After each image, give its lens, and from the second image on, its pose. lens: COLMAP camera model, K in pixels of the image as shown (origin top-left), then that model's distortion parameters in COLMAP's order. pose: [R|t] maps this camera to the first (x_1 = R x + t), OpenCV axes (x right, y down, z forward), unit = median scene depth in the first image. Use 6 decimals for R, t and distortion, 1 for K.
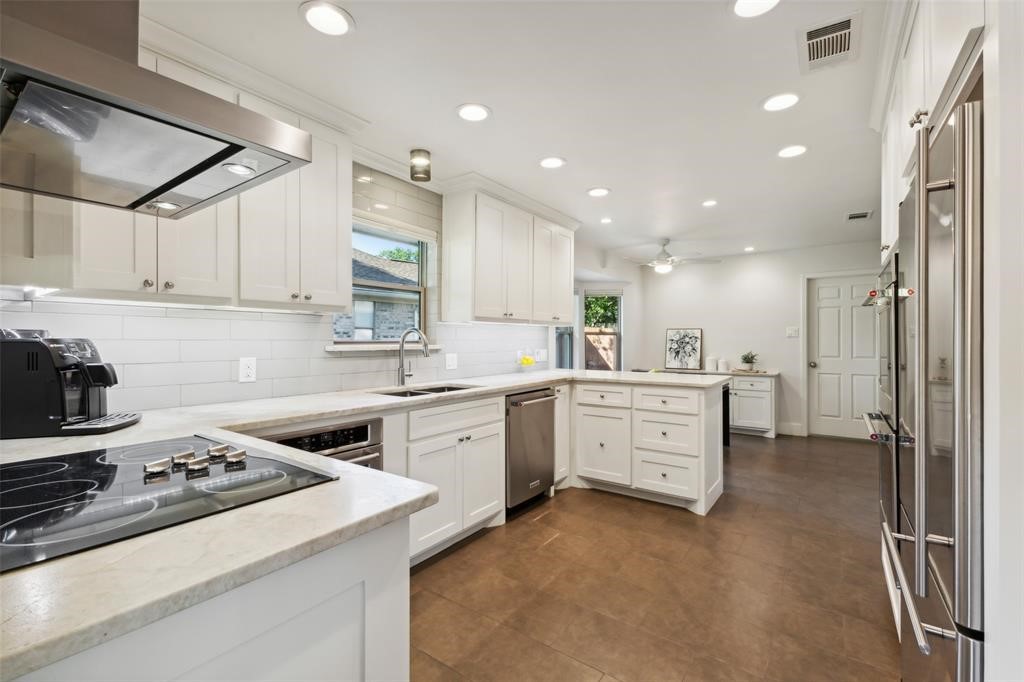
lens RADIAL K [[443.5, 0, 510.3], [0, 443.5, 338.0], [0, 0, 1]] dist [0.000610, 0.000012]
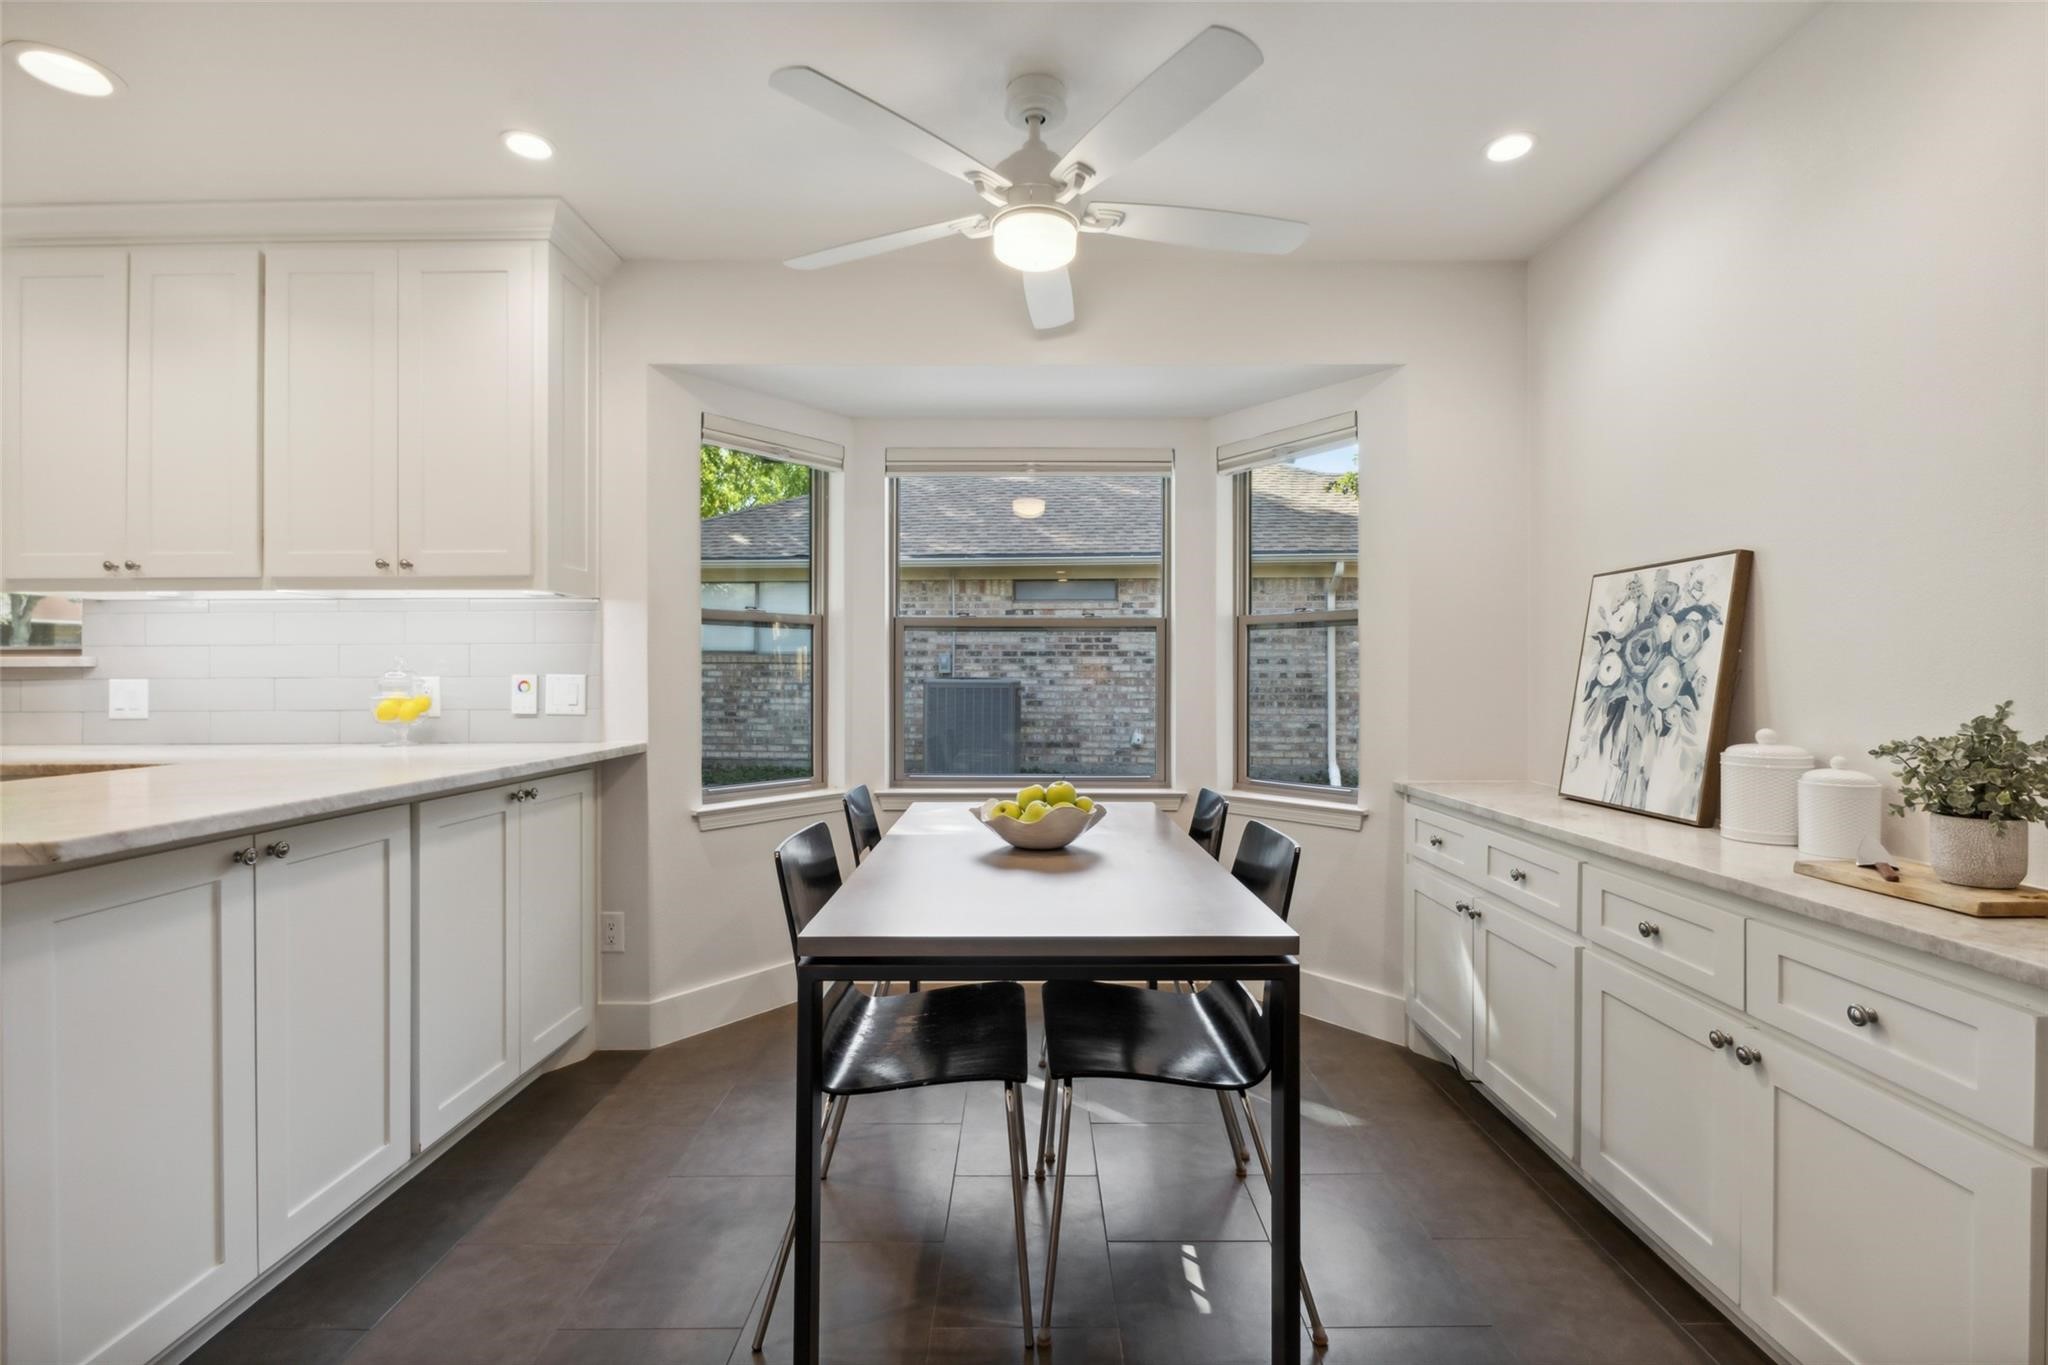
lens RADIAL K [[911.7, 0, 1030.6], [0, 911.7, 679.1], [0, 0, 1]] dist [-0.012343, -0.000287]
pose [[0.586404, -0.000593, -0.810018, 0.812907], [0.004906, 0.999984, 0.002819, 0.030215], [0.810004, -0.005627, 0.586398, 0.967287]]
